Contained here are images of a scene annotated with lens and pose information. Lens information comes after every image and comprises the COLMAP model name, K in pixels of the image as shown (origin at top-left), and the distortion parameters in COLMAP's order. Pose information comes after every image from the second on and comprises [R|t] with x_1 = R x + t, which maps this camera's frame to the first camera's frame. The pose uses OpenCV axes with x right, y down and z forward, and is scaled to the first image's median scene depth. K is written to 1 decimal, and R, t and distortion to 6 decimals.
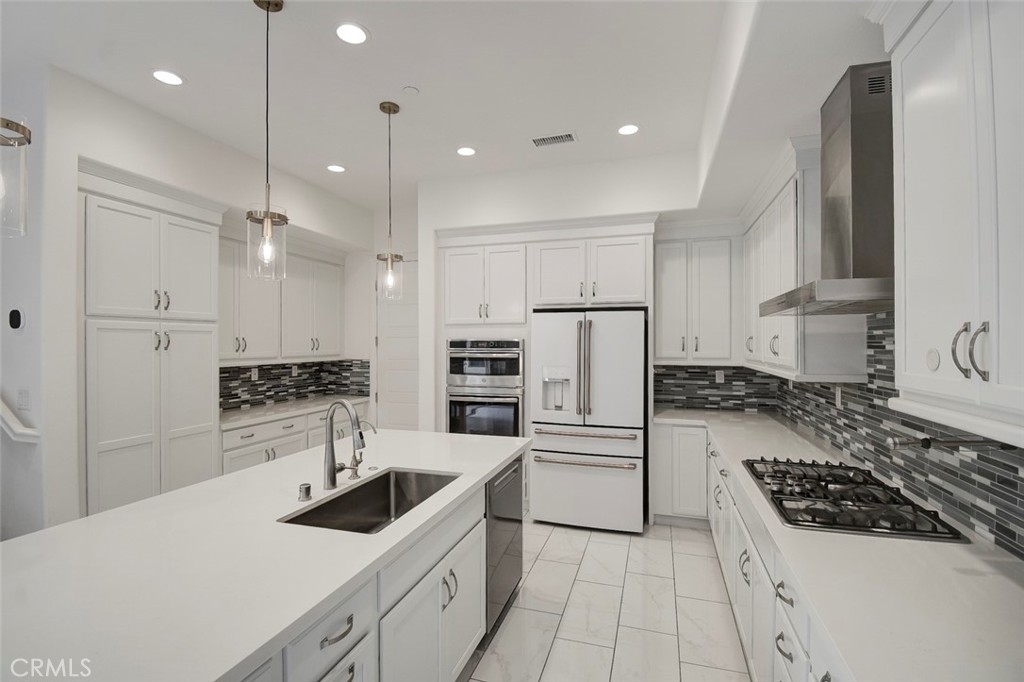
lens RADIAL K [[477.3, 0, 507.9], [0, 477.3, 343.8], [0, 0, 1]] dist [0.000024, -0.008928]
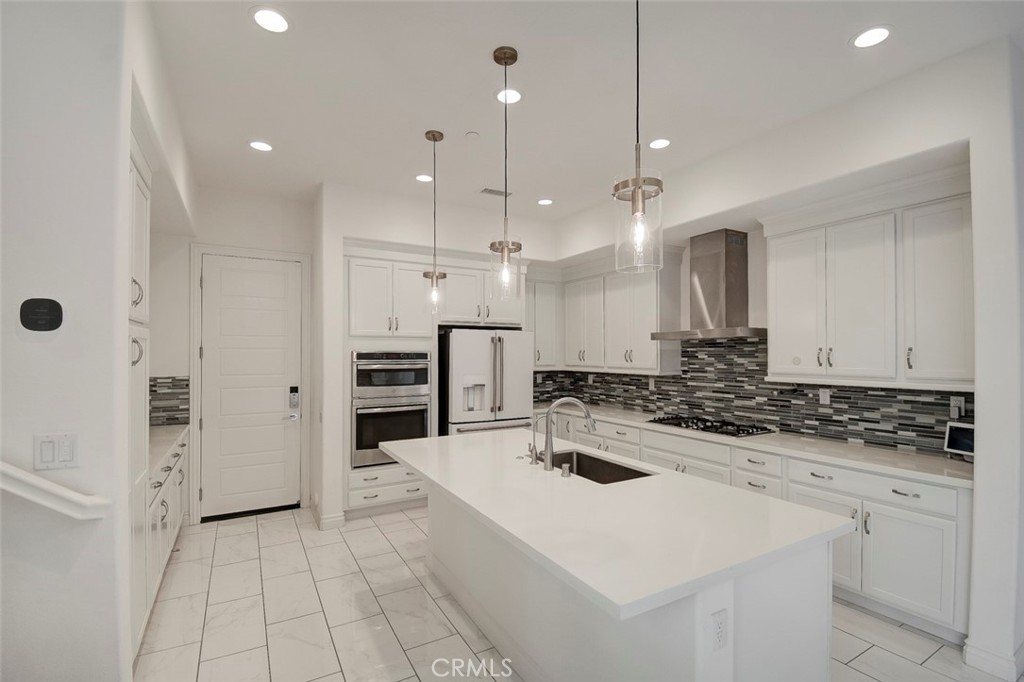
lens RADIAL K [[477.3, 0, 518.5], [0, 477.3, 343.0], [0, 0, 1]] dist [0.000024, -0.008928]
pose [[0.662801, 0.016683, 0.748610, -0.712327], [0.001999, 0.999709, -0.024048, -0.001950], [-0.748793, 0.017436, 0.662575, 0.117981]]
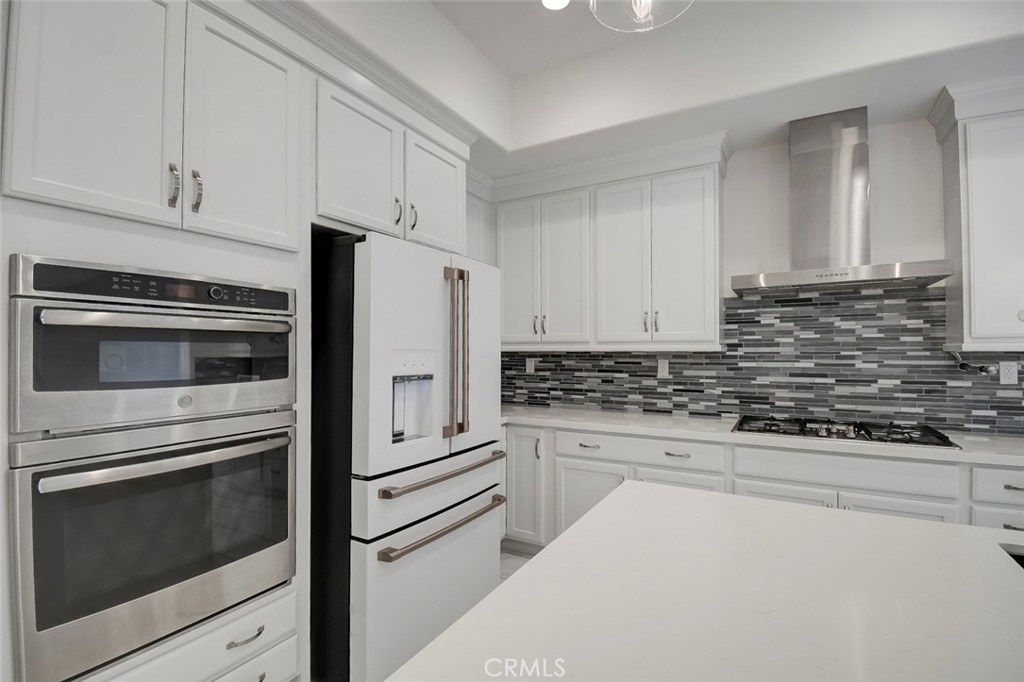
lens RADIAL K [[477.3, 0, 518.5], [0, 477.3, 345.8], [0, 0, 1]] dist [0.000024, -0.008928]
pose [[0.196272, 0.011526, 0.980482, -0.357779], [0.005364, 0.999903, -0.012828, 0.049098], [-0.980535, 0.007777, 0.196191, 0.783045]]
